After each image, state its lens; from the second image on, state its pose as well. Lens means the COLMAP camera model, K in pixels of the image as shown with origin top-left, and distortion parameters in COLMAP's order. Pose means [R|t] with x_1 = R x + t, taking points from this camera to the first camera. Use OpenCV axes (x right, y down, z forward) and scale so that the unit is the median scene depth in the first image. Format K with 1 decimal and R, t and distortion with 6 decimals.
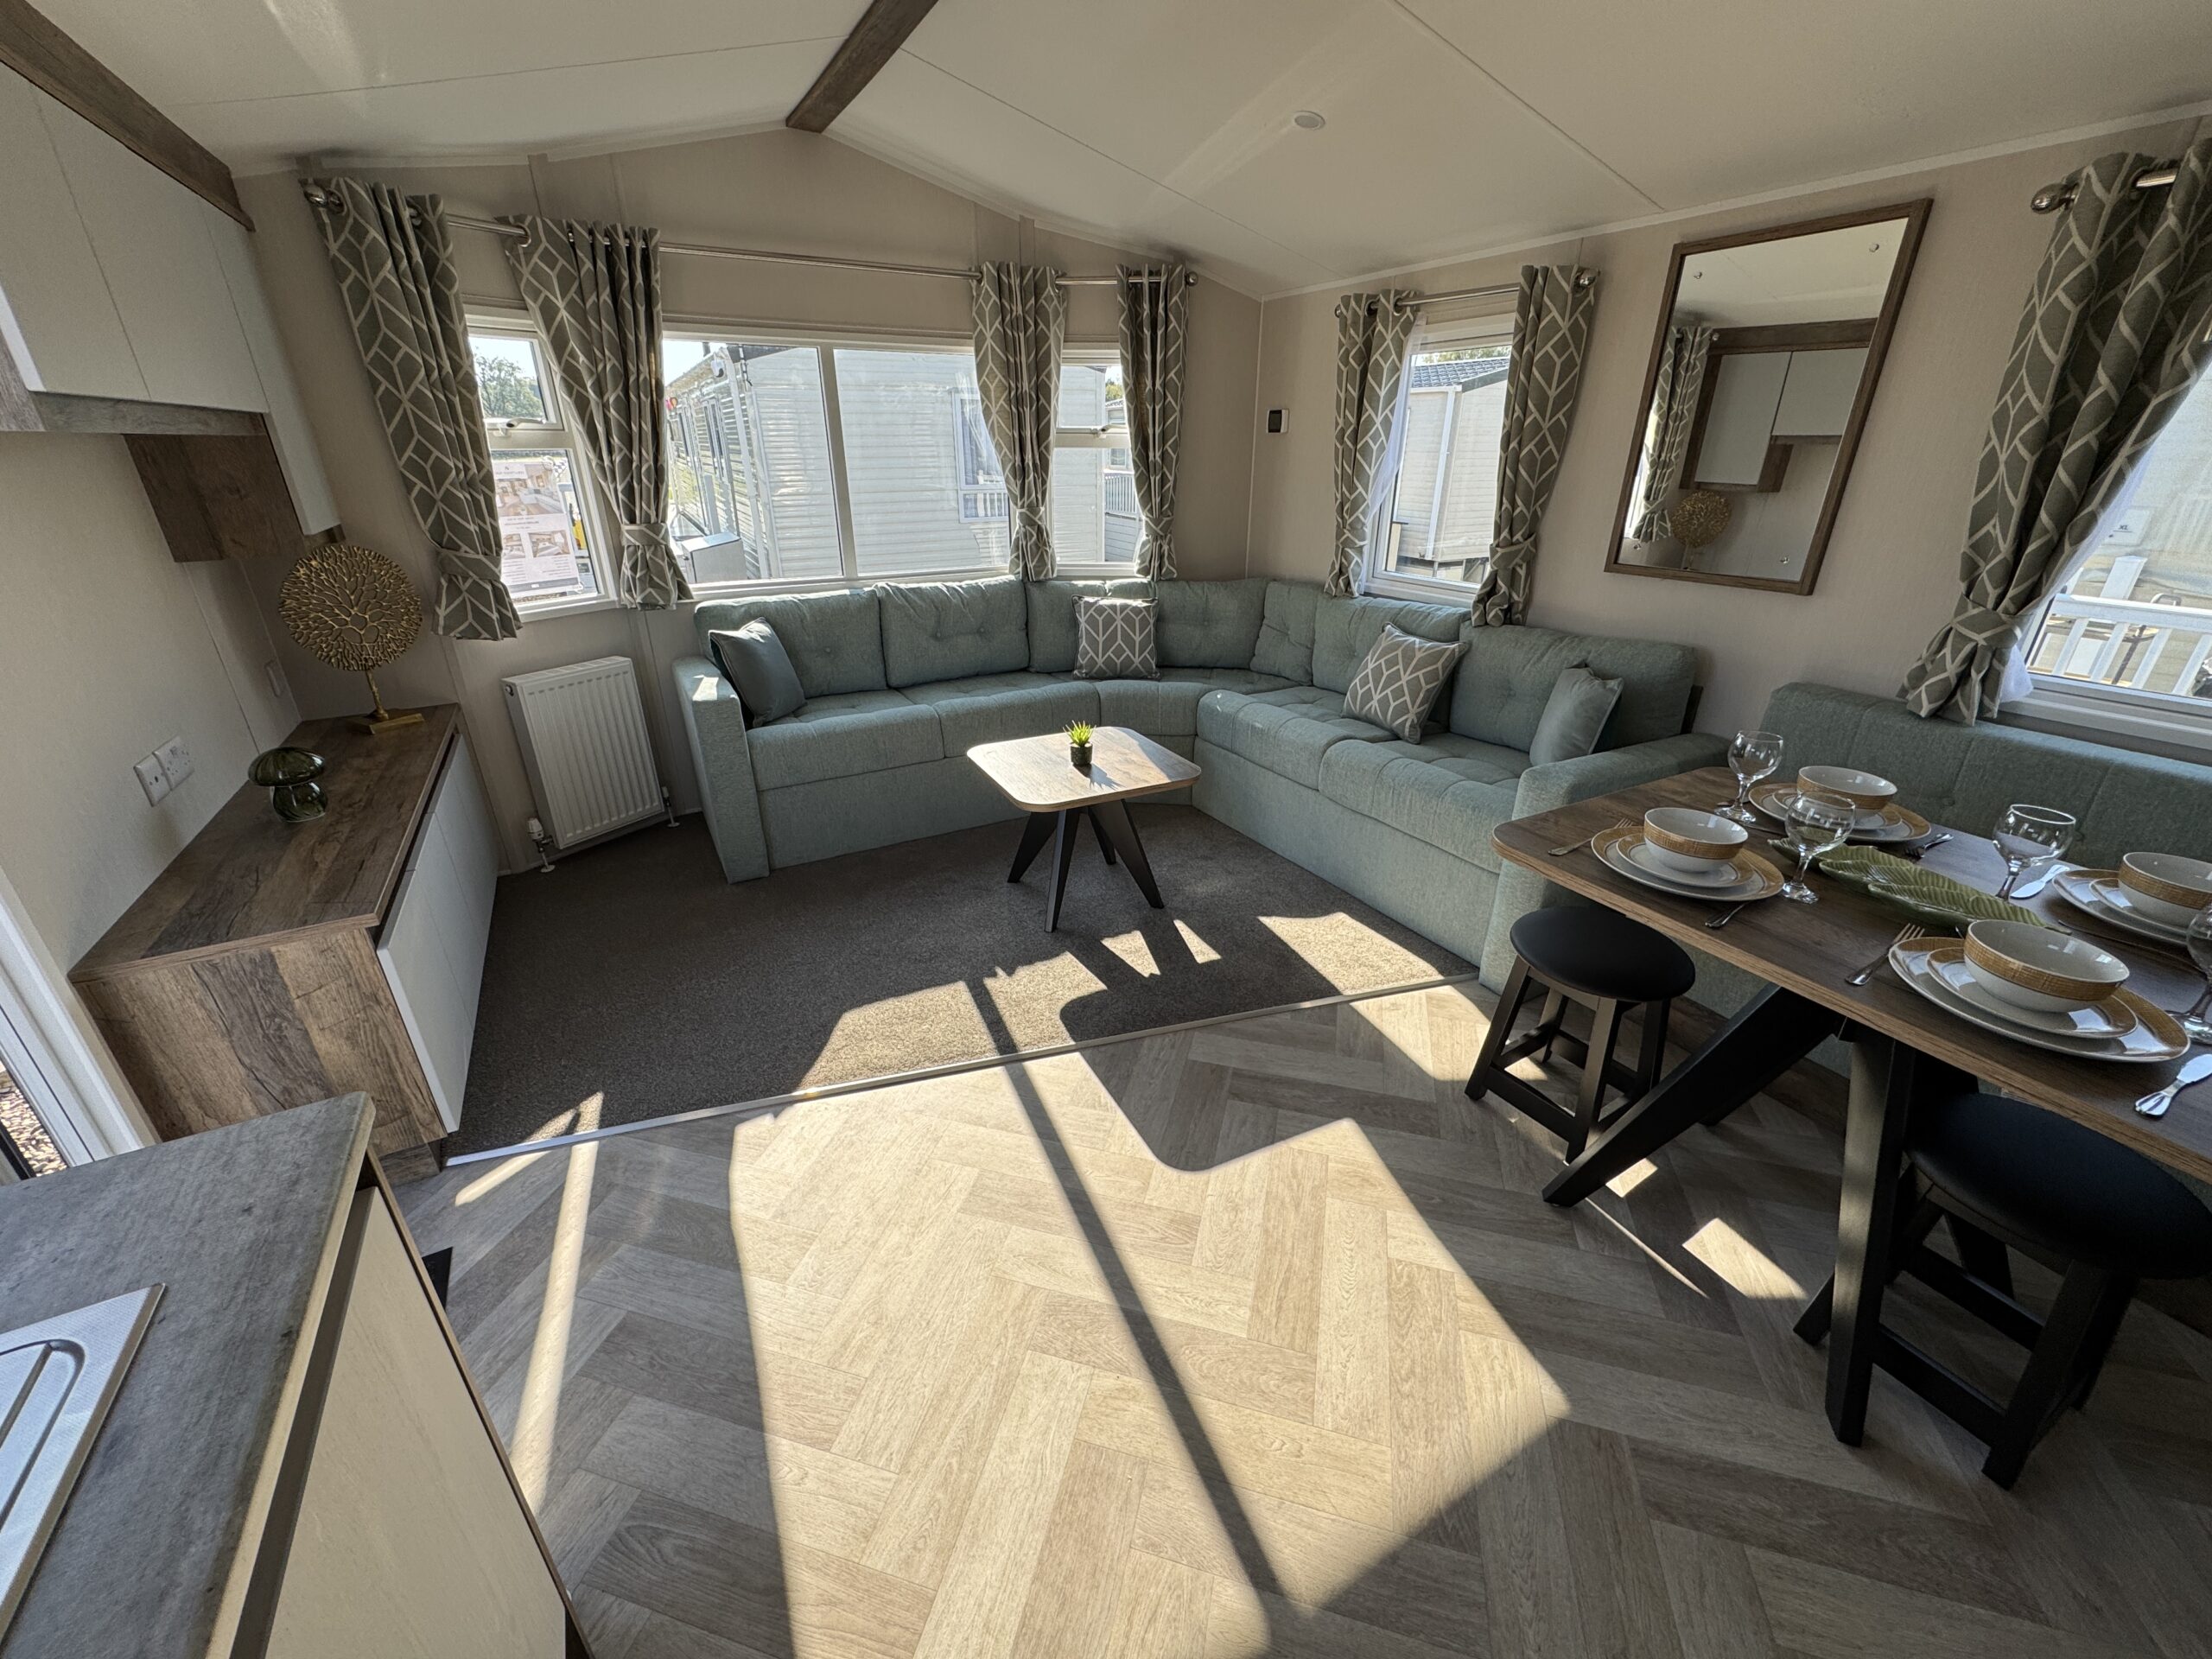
lens RADIAL K [[881.0, 0, 1106.0], [0, 881.0, 829.5], [0, 0, 1]] dist [-0.001708, 0.000173]
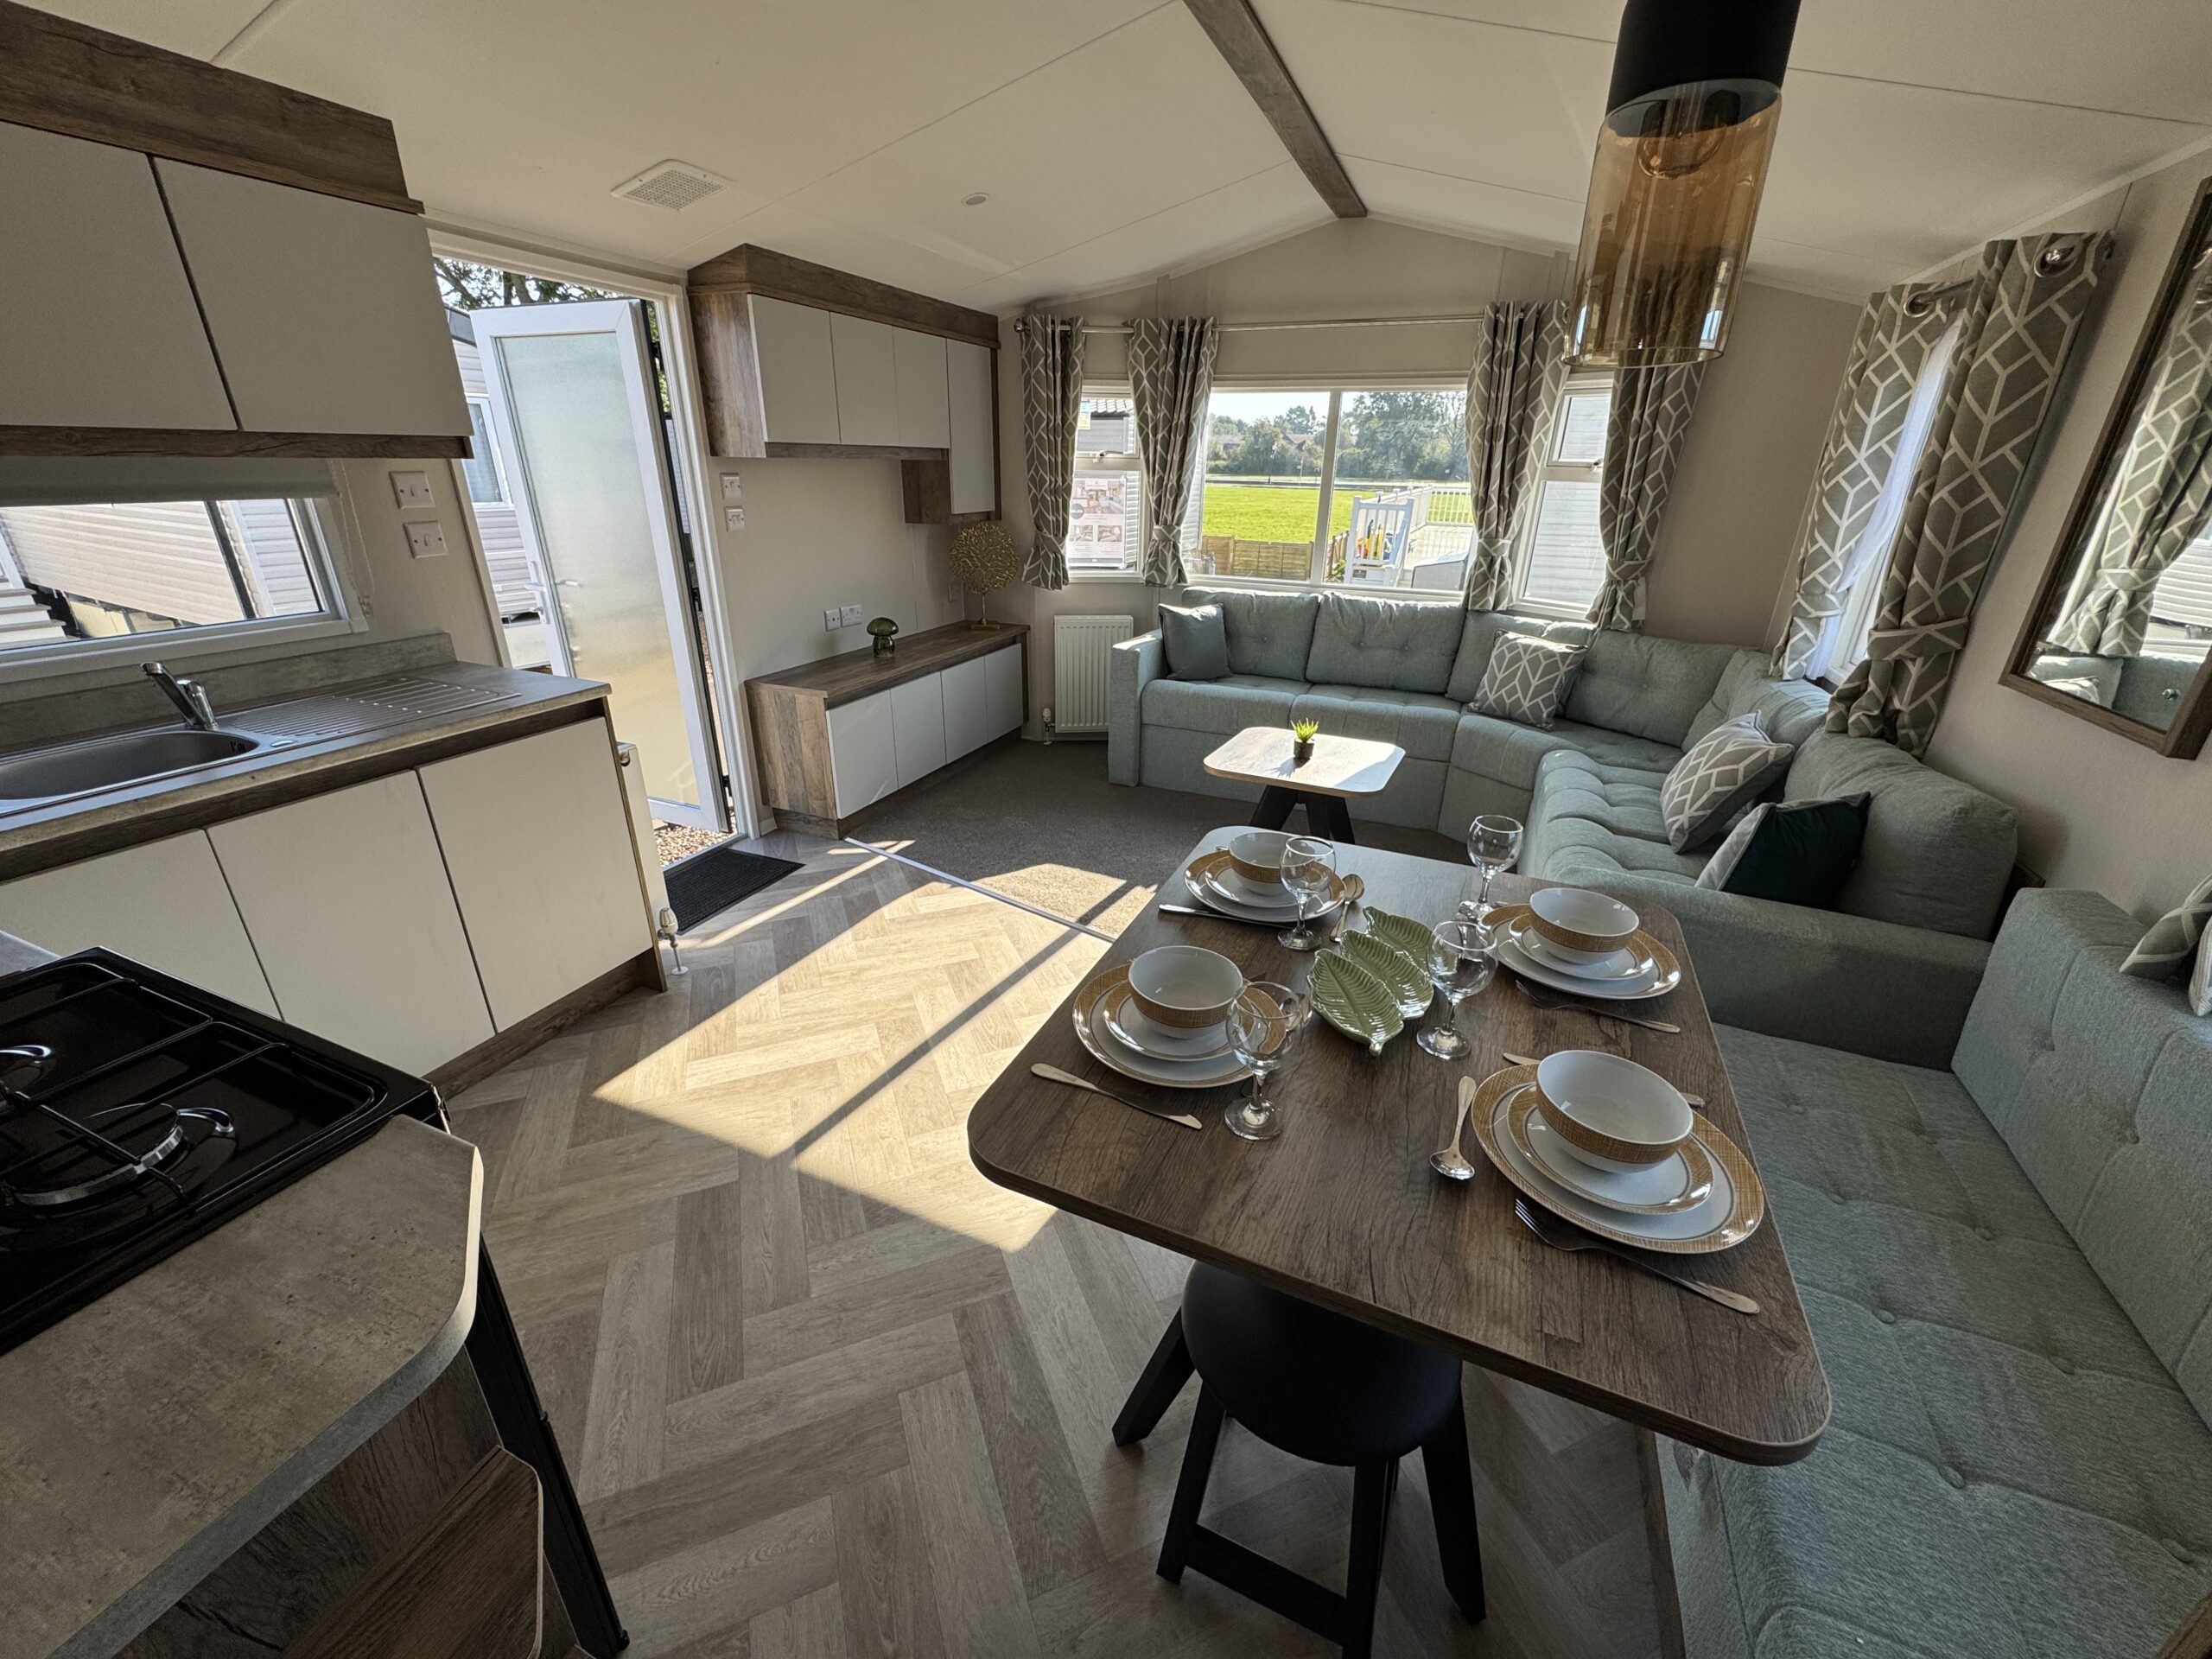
lens RADIAL K [[881.0, 0, 1106.0], [0, 881.0, 829.5], [0, 0, 1]] dist [-0.001708, 0.000173]
pose [[0.605086, 0.316320, -0.730625, 0.687916], [-0.335892, 0.933441, 0.125951, -0.048248], [0.721836, 0.169200, 0.671062, 0.089121]]
